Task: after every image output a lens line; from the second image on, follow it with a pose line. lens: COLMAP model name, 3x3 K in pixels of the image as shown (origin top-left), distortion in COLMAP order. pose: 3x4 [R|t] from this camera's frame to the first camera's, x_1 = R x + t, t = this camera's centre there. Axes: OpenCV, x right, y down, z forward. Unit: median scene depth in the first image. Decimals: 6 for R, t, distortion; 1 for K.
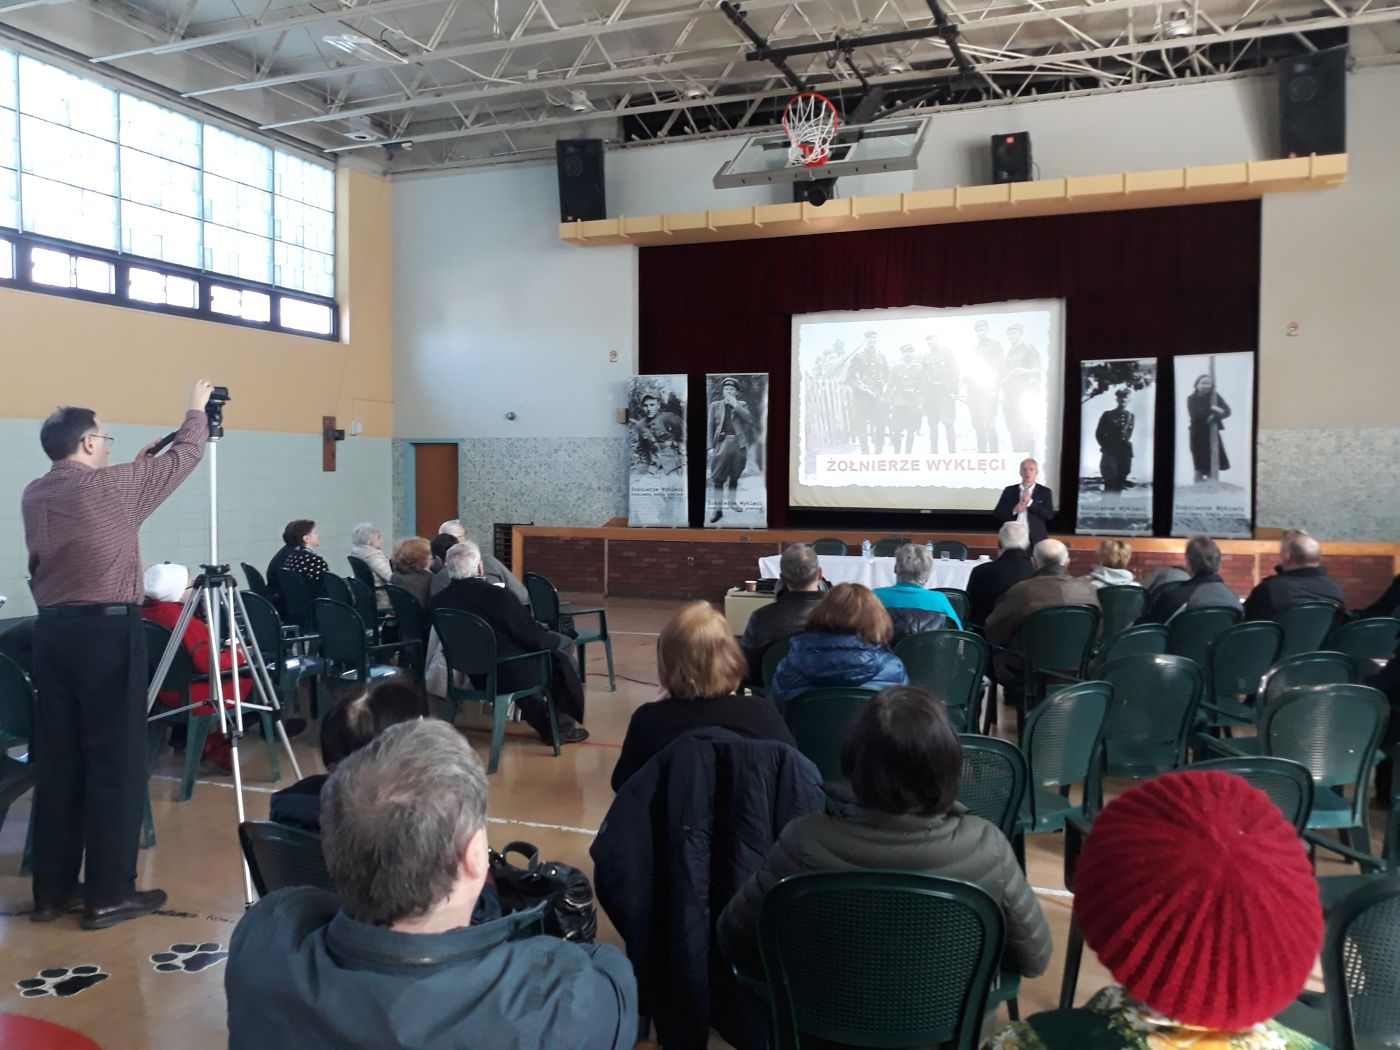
lens RADIAL K [[1230.5, 0, 676.1], [0, 1230.5, 514.5], [0, 0, 1]] dist [0.008991, -0.017574]
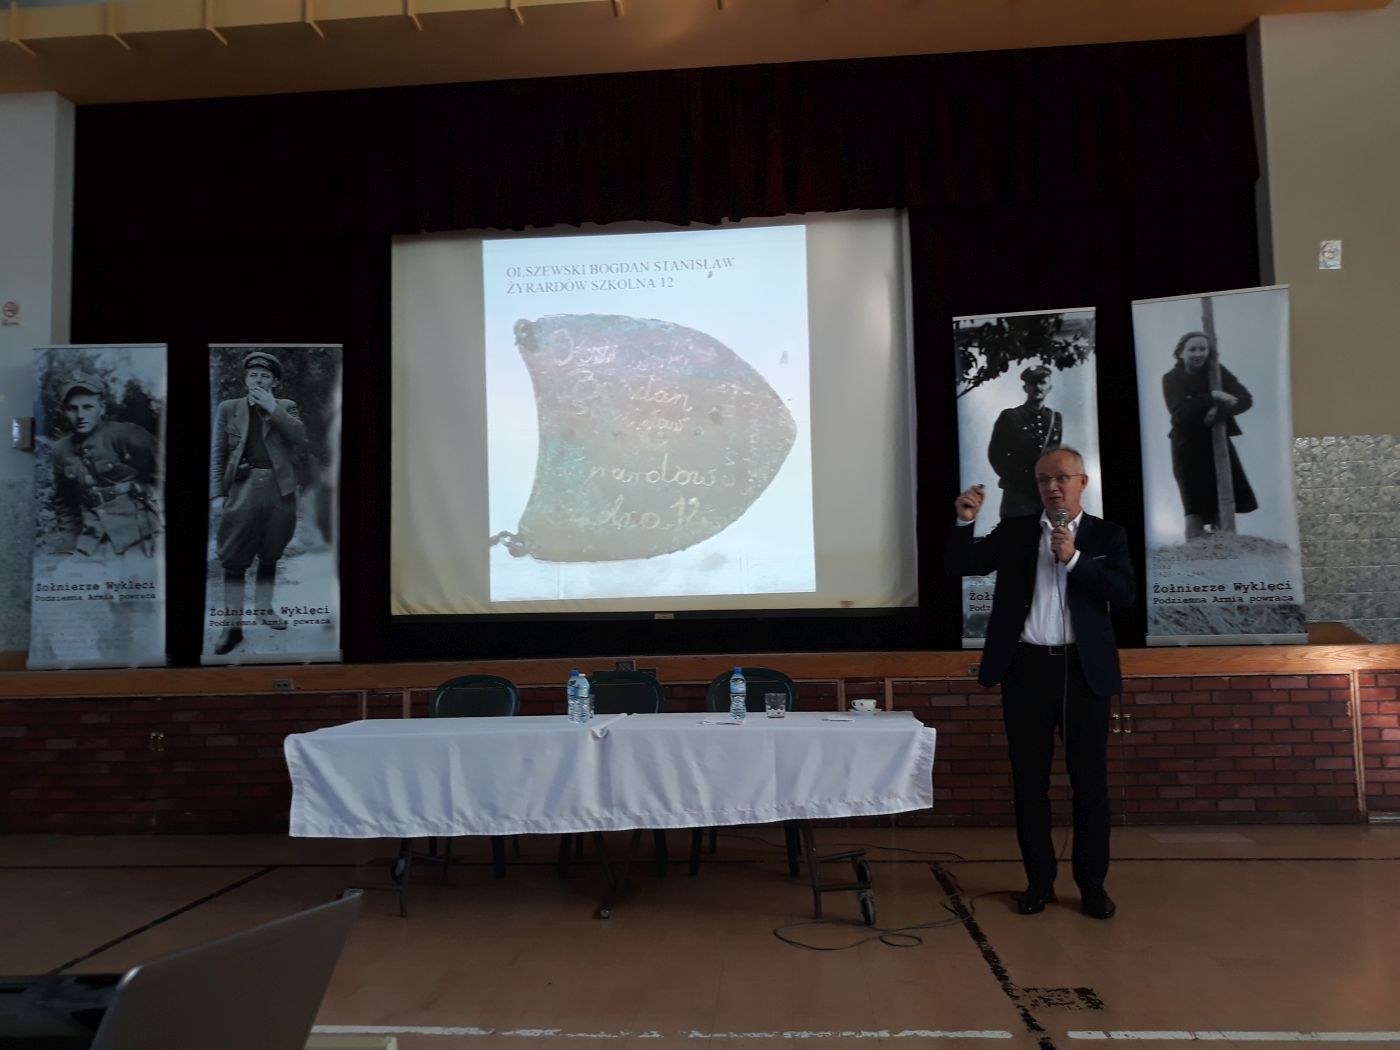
lens RADIAL K [[1230.5, 0, 671.2], [0, 1230.5, 549.6], [0, 0, 1]] dist [0.008991, -0.017574]
pose [[0.956160, -0.007591, 0.292746, 0.059889], [0.035382, 0.995336, -0.089752, 0.015881], [-0.290699, 0.096175, 0.951969, 0.538191]]
